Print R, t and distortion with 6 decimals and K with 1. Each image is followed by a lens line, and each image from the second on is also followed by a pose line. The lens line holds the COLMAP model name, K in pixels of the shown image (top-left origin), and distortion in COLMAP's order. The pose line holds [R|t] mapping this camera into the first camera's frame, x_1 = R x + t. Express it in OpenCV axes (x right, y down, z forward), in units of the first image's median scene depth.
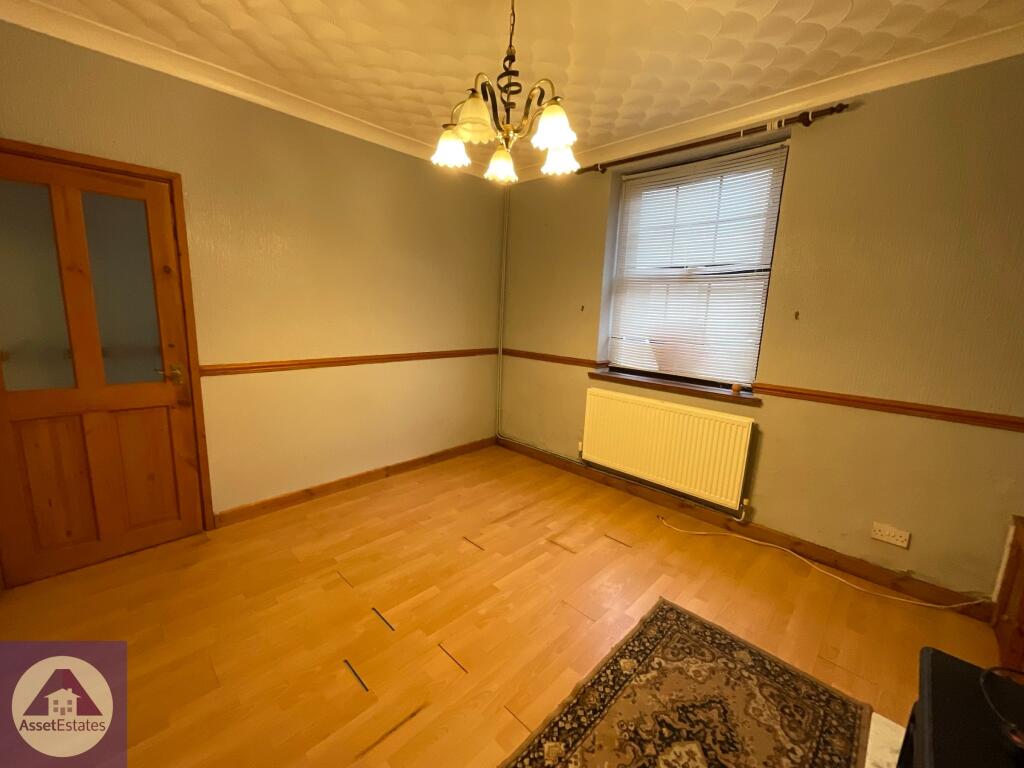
lens RADIAL K [[413.9, 0, 511.3], [0, 413.9, 386.3], [0, 0, 1]] dist [-0.003087, 0.000425]
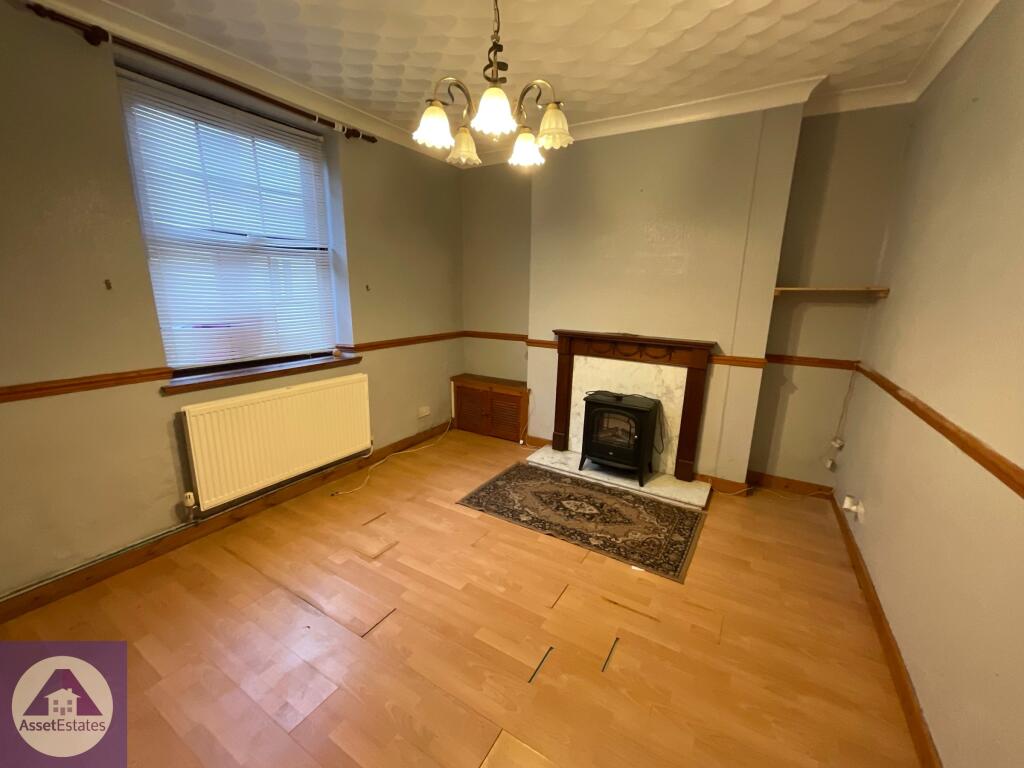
lens RADIAL K [[413.9, 0, 517.6], [0, 413.9, 384.9], [0, 0, 1]] dist [-0.003087, 0.000425]
pose [[-0.238815, -0.257870, 0.936200, -0.760639], [0.151256, 0.942450, 0.298176, -0.204553], [-0.959213, 0.212815, -0.186067, 0.858527]]
